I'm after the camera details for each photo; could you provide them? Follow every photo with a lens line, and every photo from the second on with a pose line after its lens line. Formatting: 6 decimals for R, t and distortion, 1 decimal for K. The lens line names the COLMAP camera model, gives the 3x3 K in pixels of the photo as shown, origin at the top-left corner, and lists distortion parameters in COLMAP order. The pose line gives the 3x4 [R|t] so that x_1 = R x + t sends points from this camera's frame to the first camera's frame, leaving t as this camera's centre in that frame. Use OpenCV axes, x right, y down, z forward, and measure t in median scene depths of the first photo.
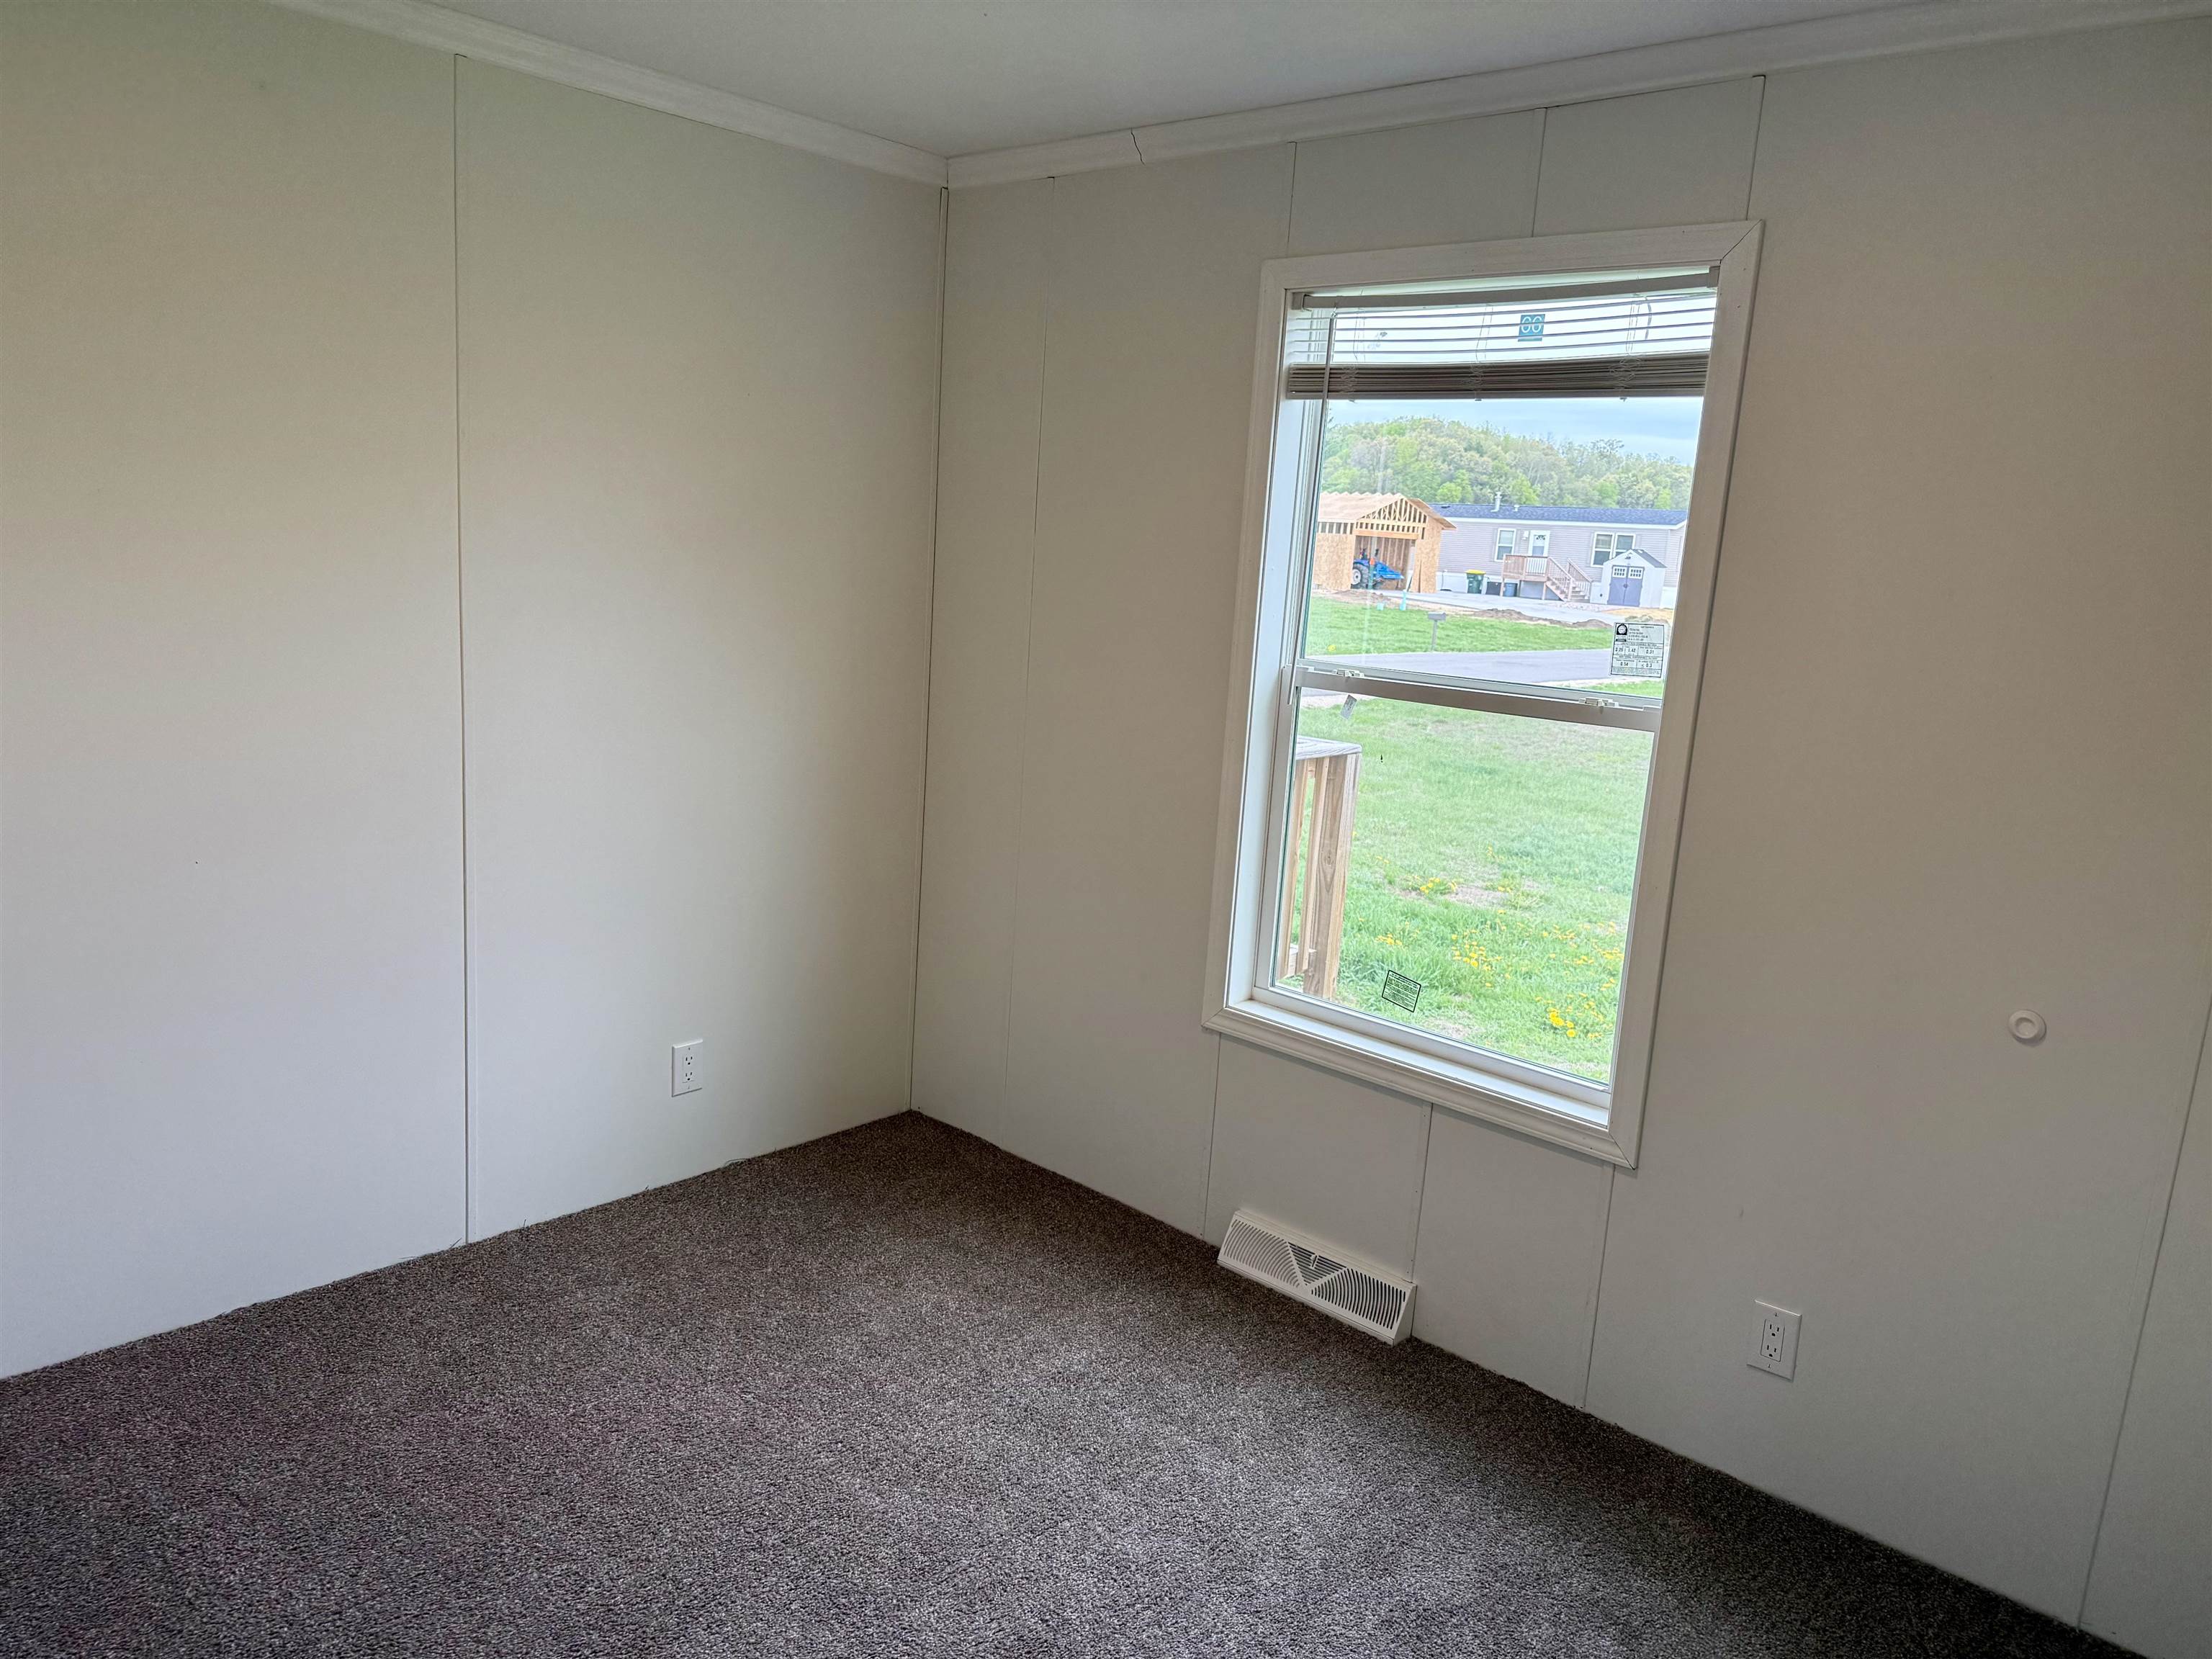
lens RADIAL K [[1553.4, 0, 1106.1], [0, 1553.4, 820.0], [0, 0, 1]] dist [0.047459, -0.051464]
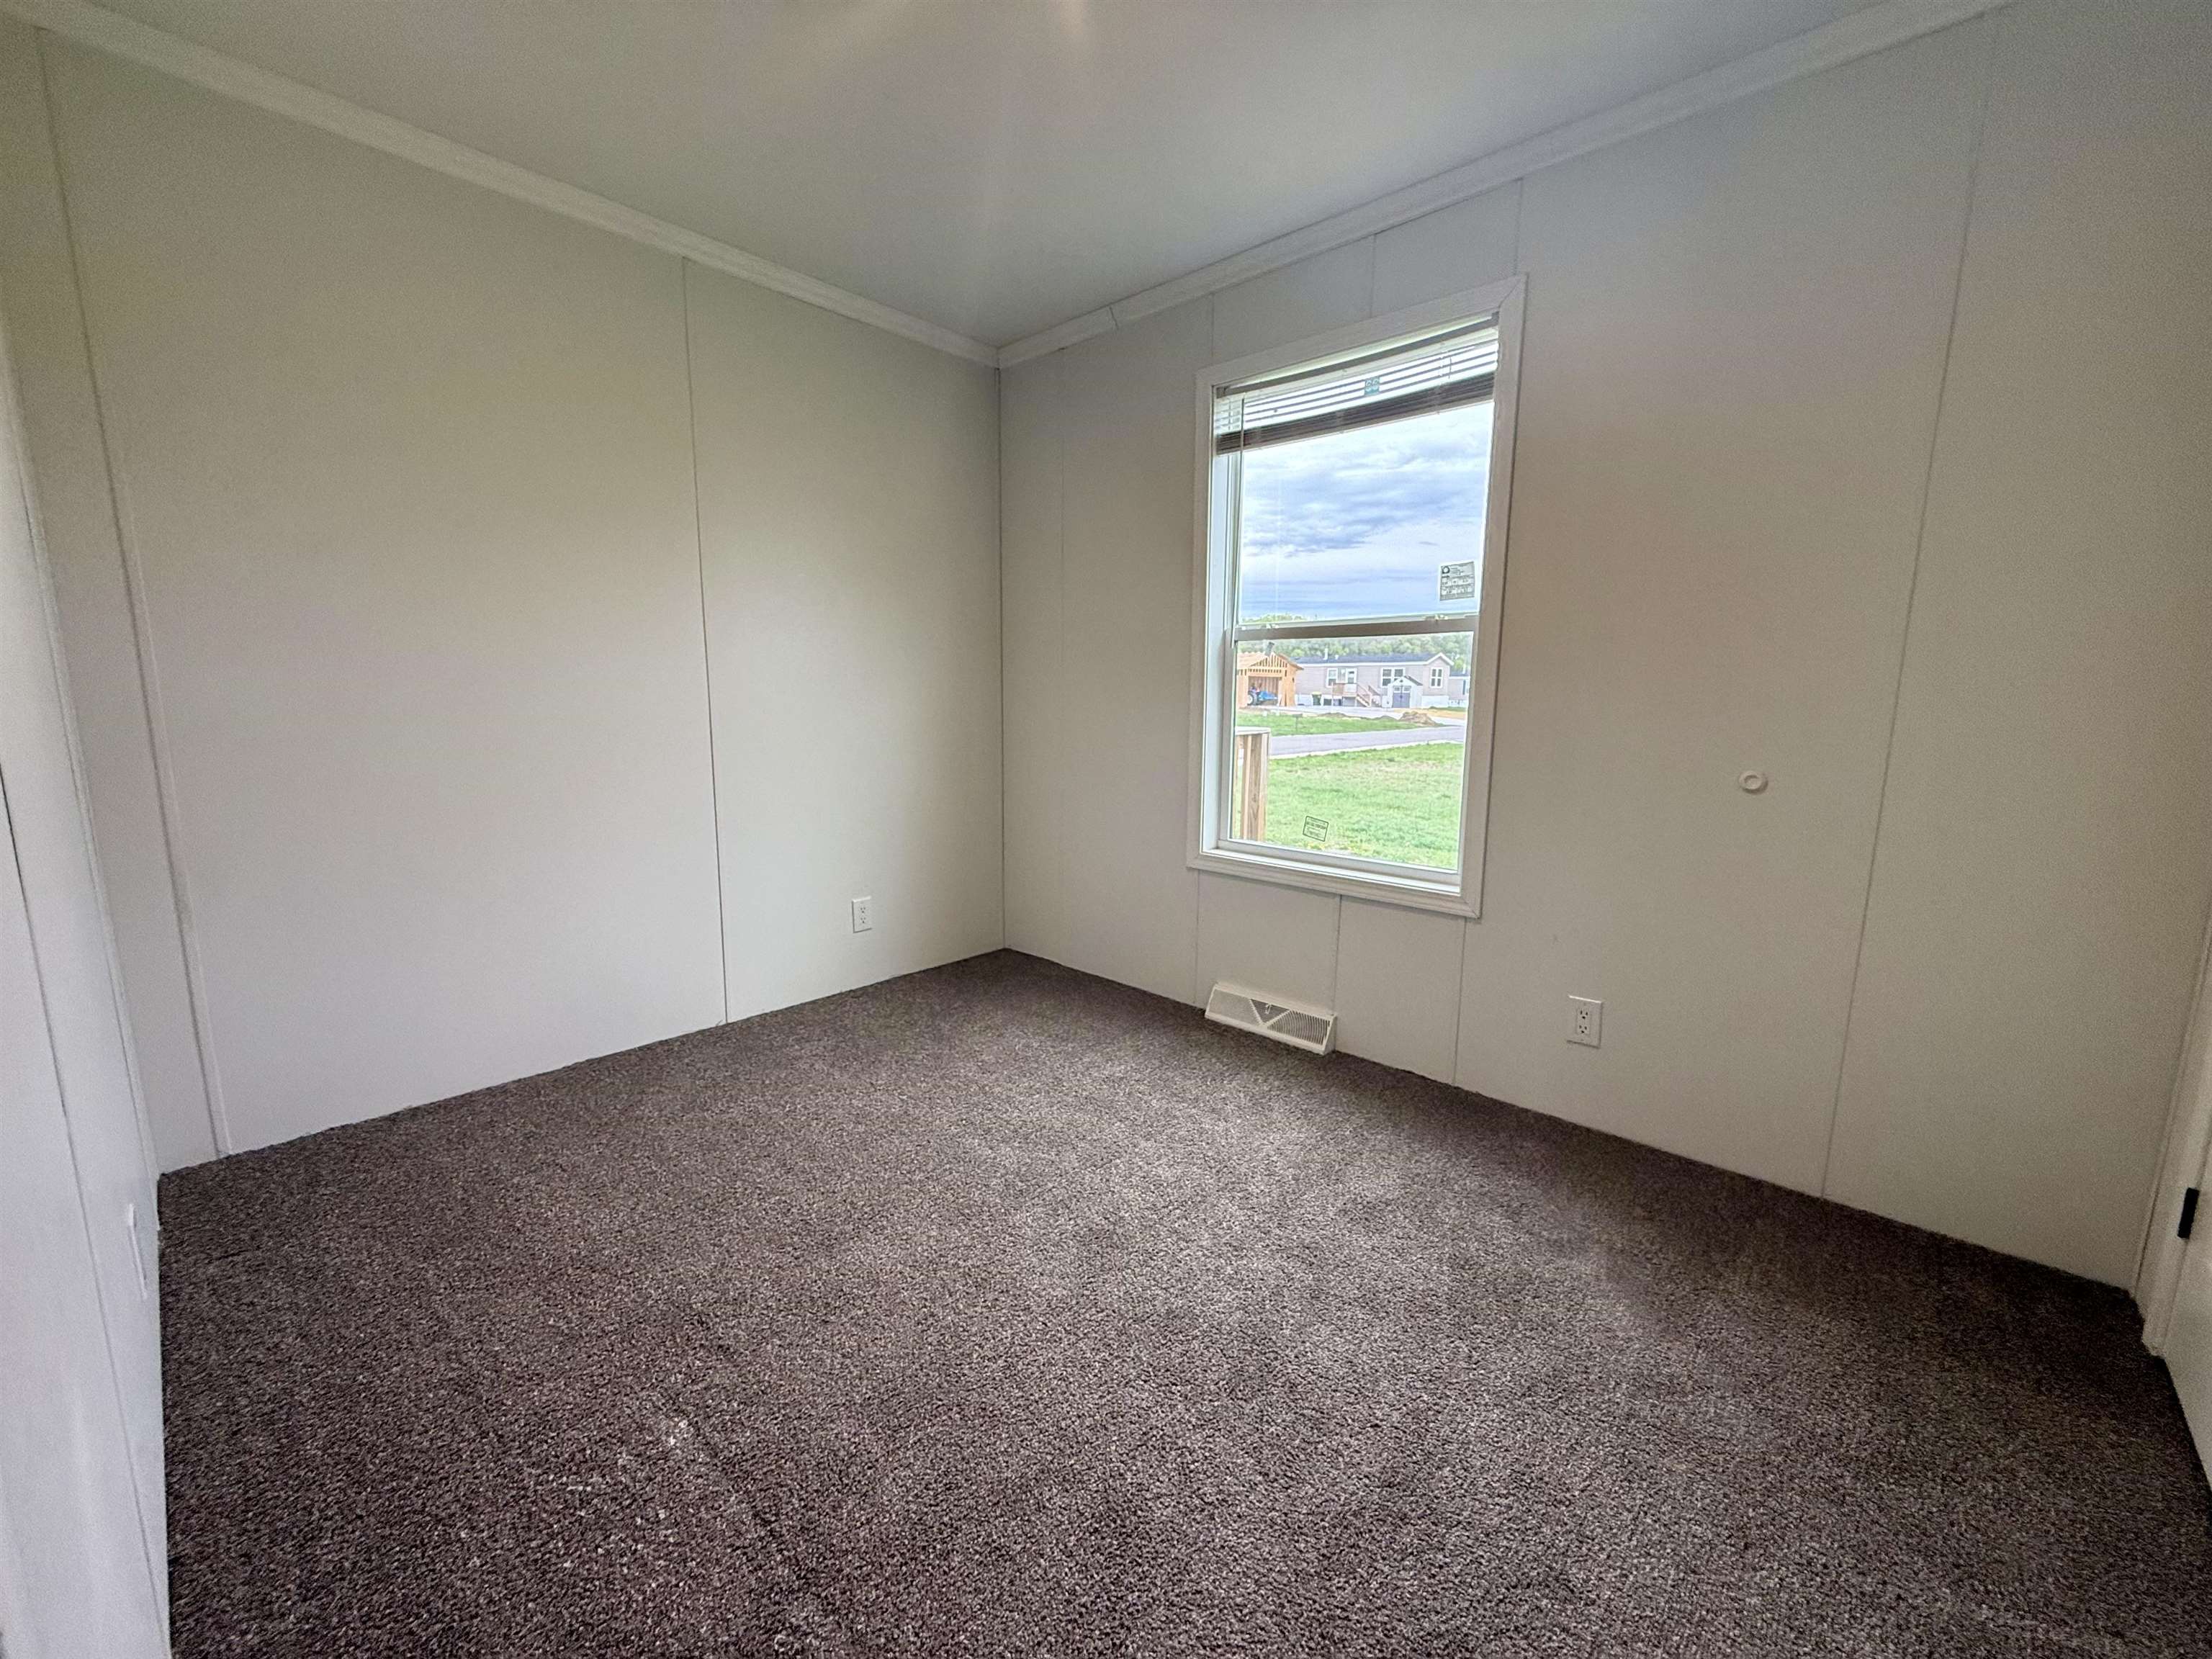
lens RADIAL K [[873.4, 0, 1098.8], [0, 873.4, 818.6], [0, 0, 1]] dist [0.003761, -0.000311]
pose [[0.998286, -0.055502, -0.018551, -0.007974], [0.054804, 0.997840, -0.036222, 0.124387], [0.020522, 0.035143, 0.999172, 0.131692]]
